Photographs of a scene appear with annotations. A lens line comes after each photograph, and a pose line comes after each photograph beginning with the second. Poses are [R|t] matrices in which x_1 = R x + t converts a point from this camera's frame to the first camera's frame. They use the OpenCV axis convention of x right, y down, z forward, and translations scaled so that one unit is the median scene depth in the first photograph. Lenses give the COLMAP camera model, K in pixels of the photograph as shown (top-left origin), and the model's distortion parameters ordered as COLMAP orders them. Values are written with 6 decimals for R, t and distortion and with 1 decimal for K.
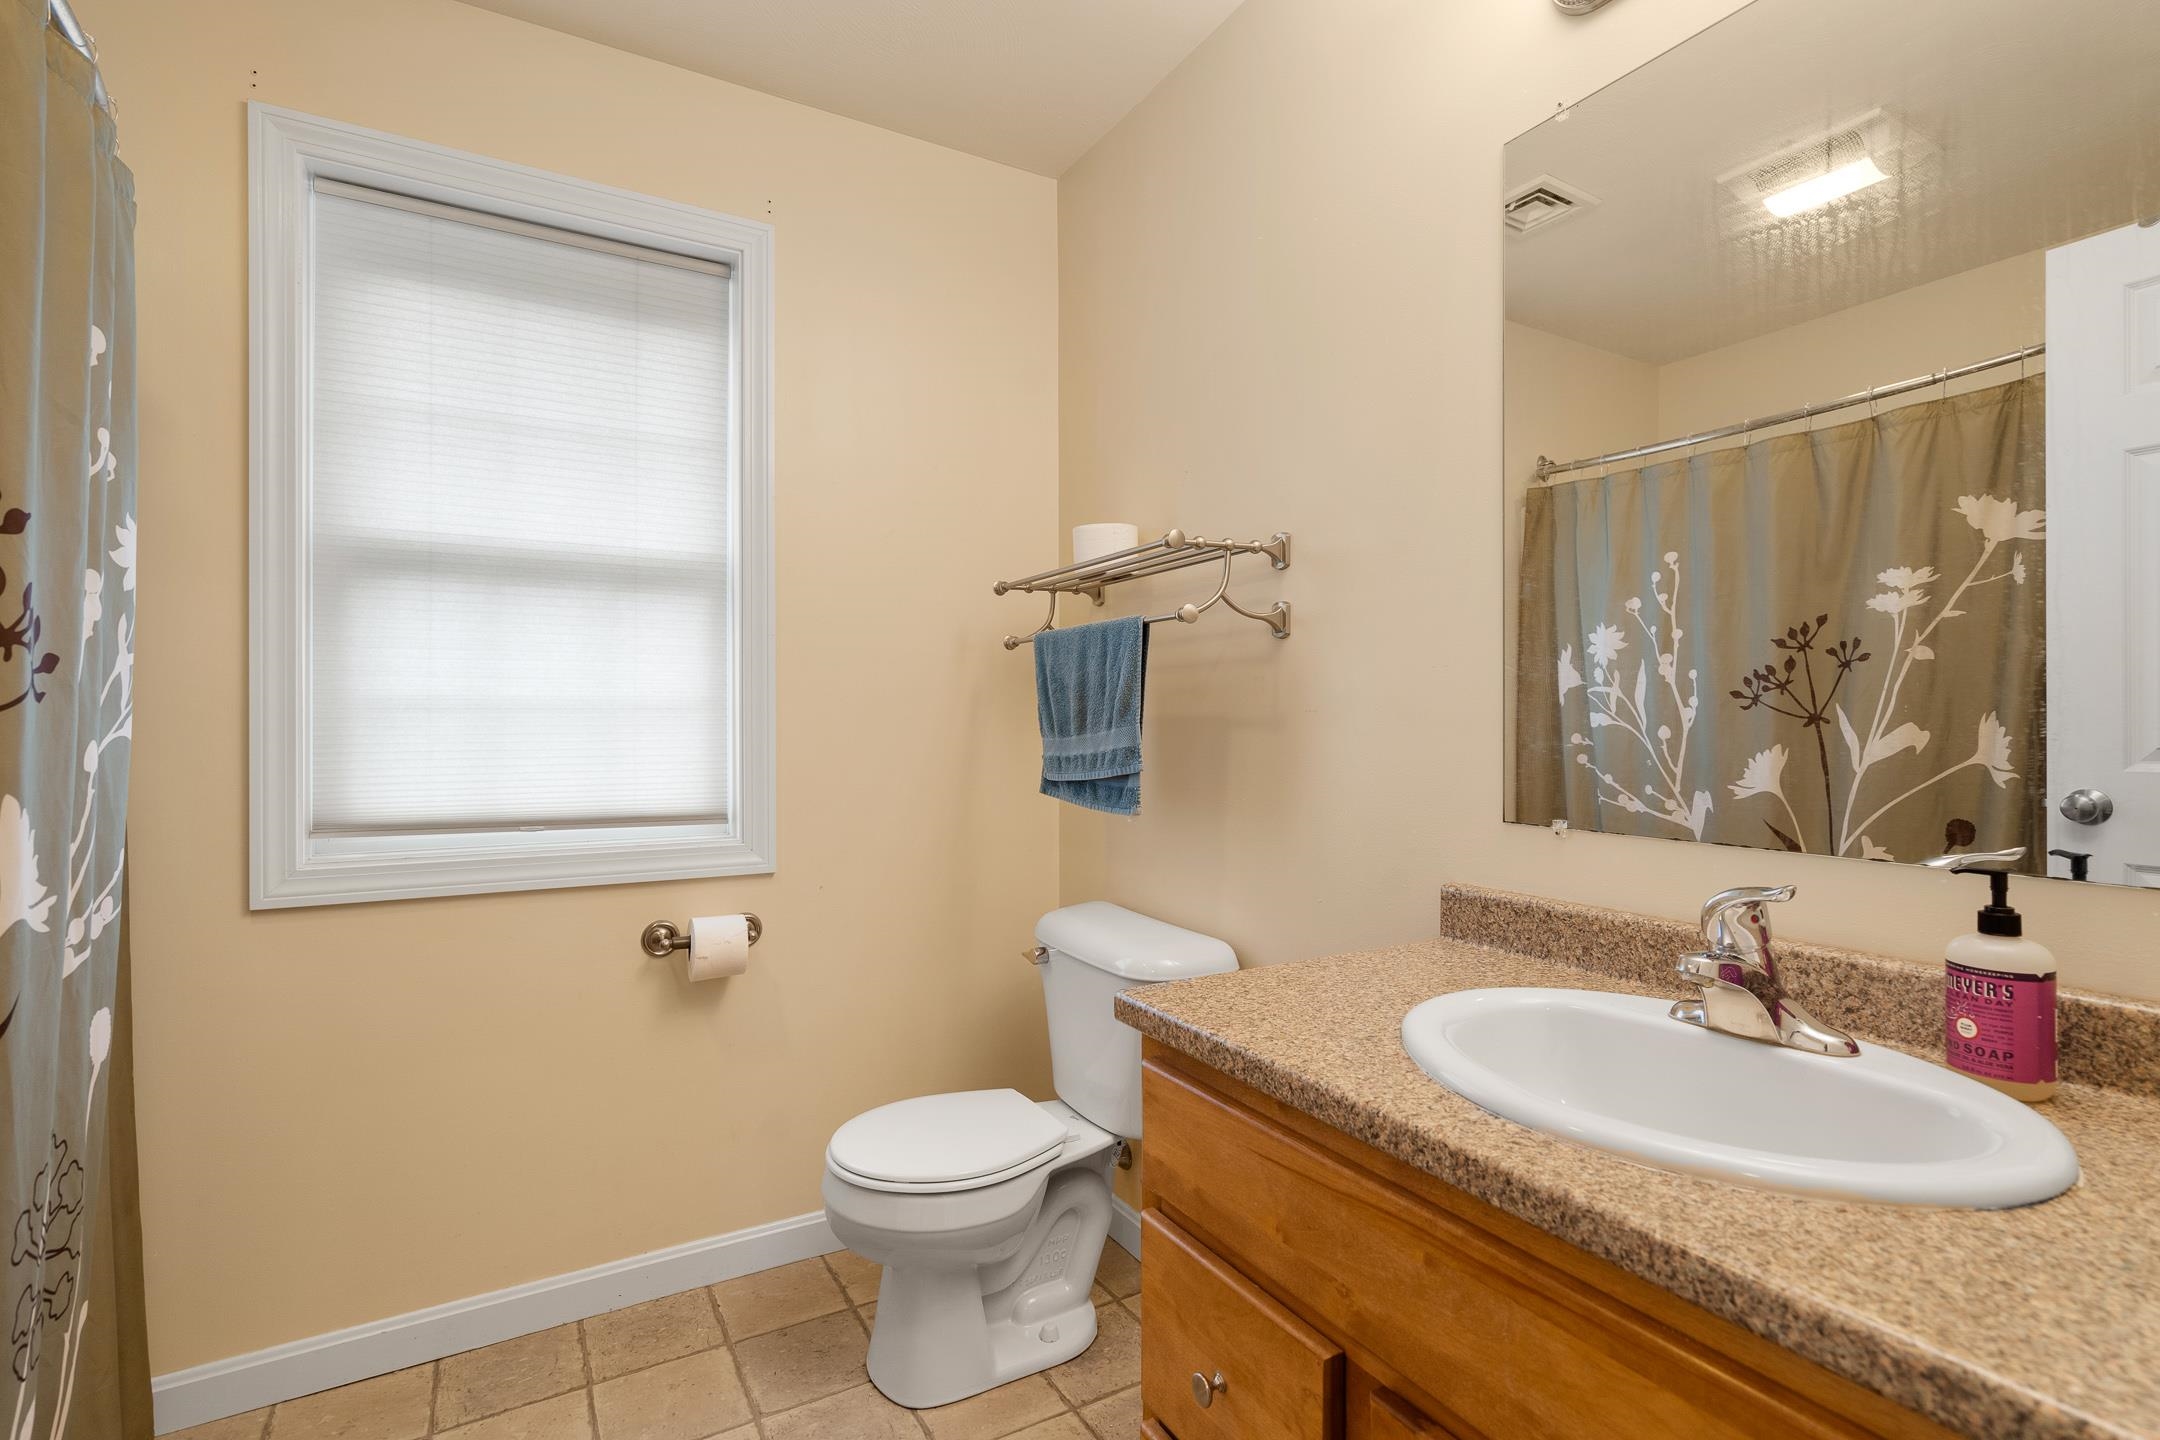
lens RADIAL K [[997.8, 0, 1083.0], [0, 997.8, 717.3], [0, 0, 1]] dist [-0.002815, 0.001974]
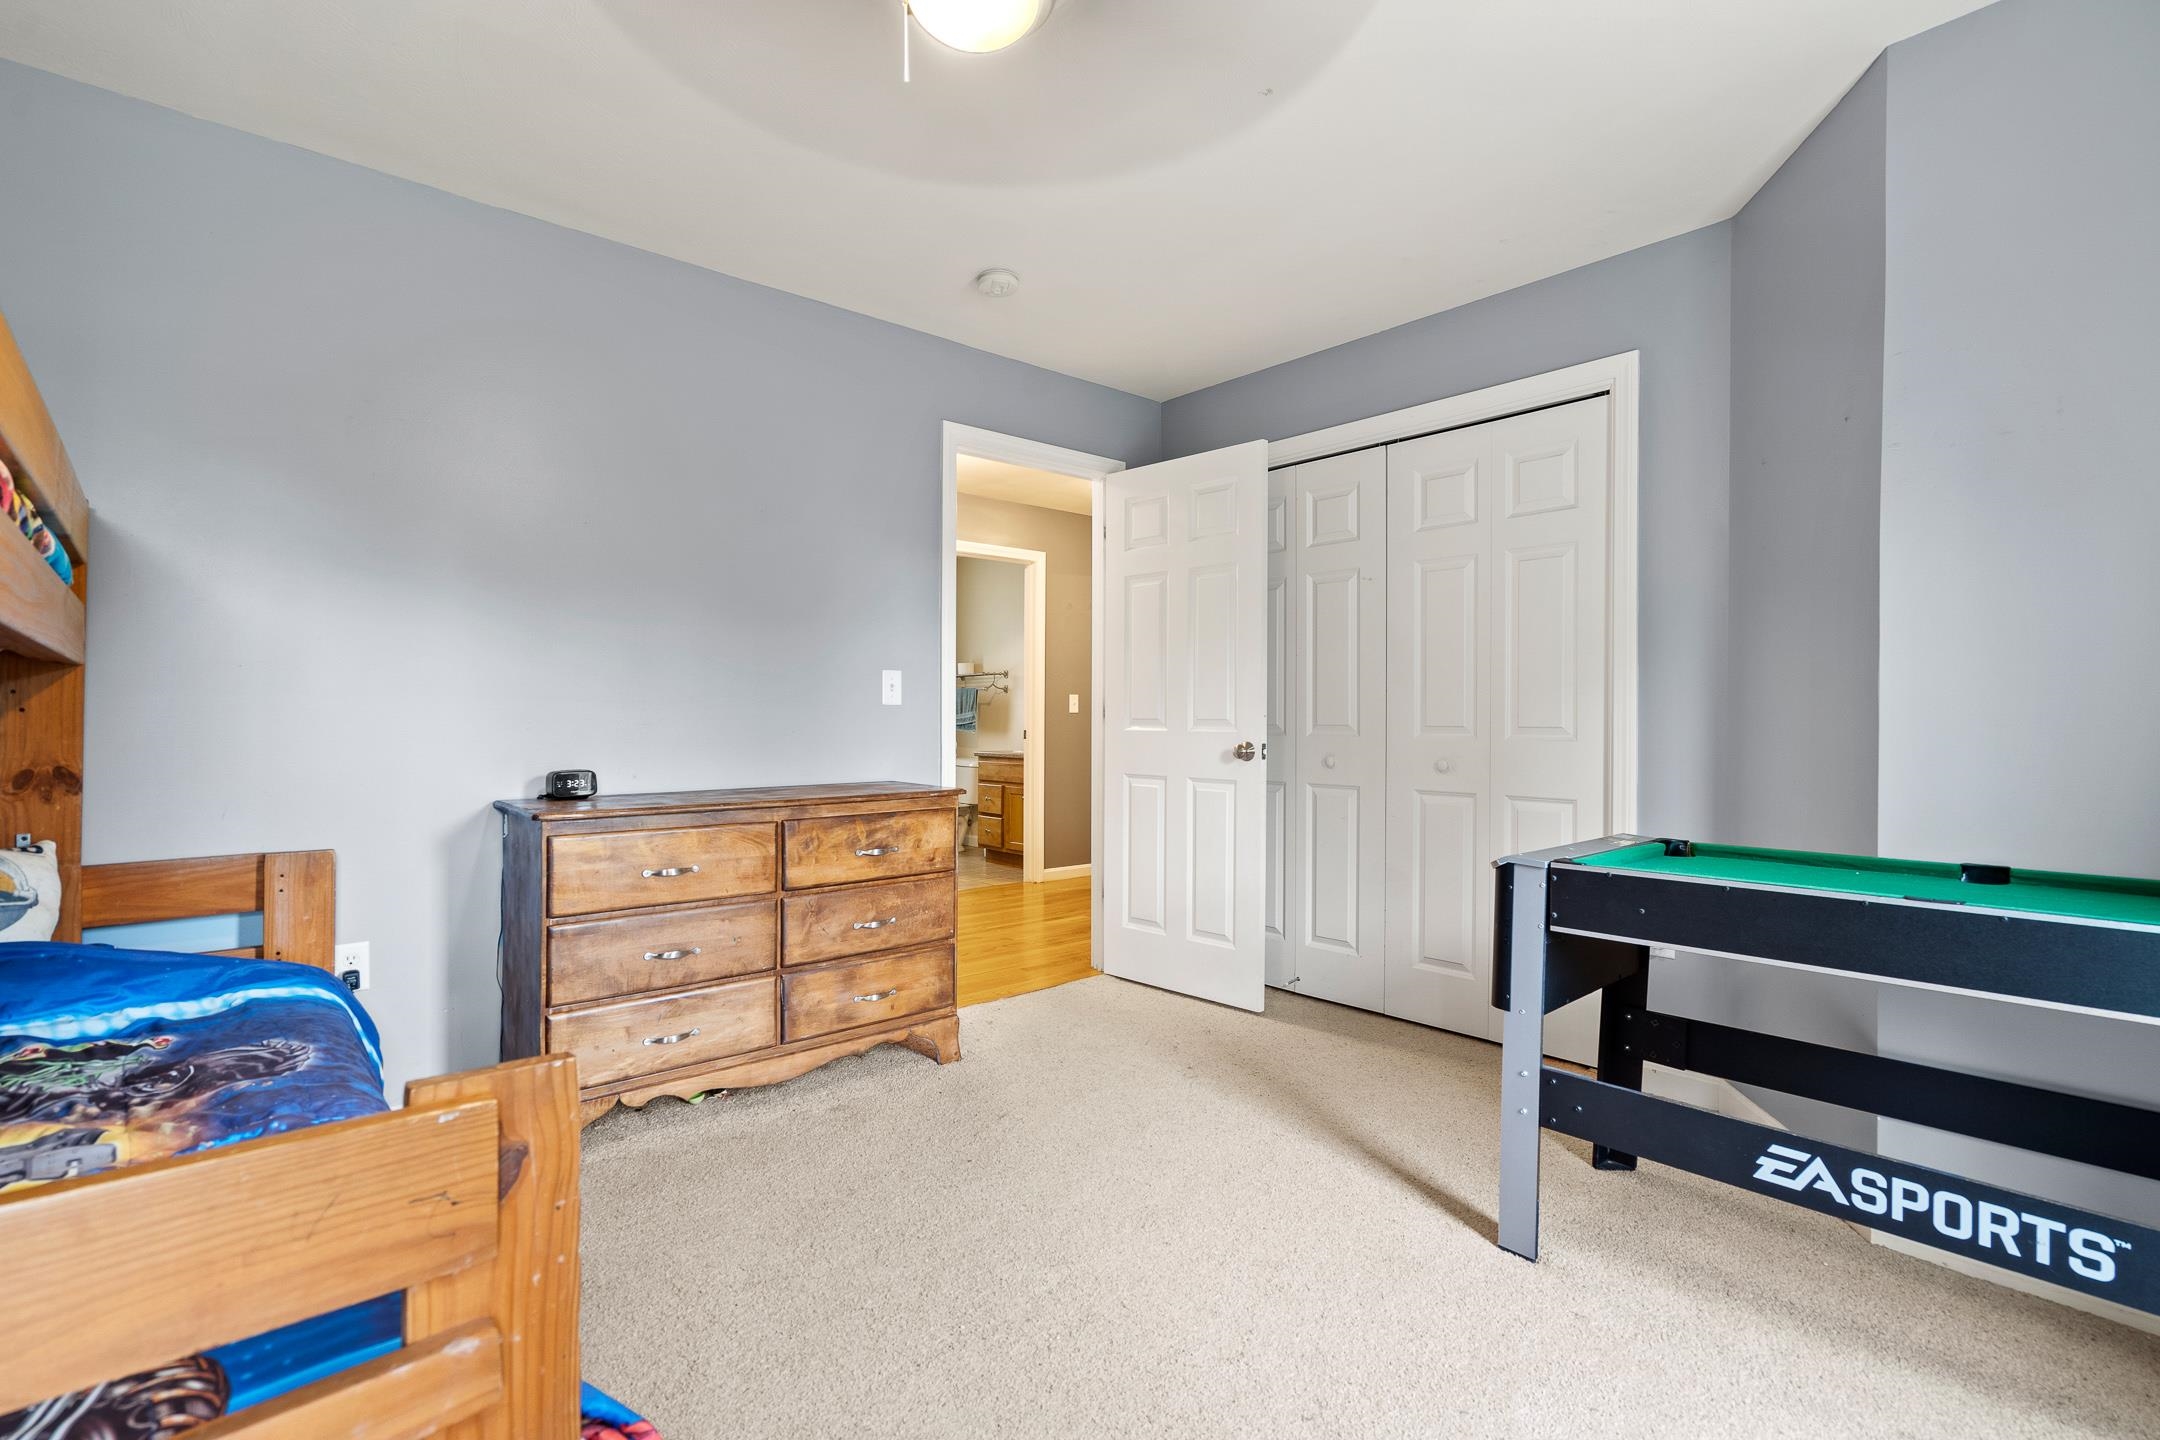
lens RADIAL K [[997.8, 0, 1078.5], [0, 997.8, 716.5], [0, 0, 1]] dist [-0.002815, 0.001974]
pose [[0.980702, 0.003217, 0.195482, -0.374793], [-0.000911, 0.999929, -0.011886, 0.086245], [-0.195506, 0.011479, 0.980635, -3.591790]]
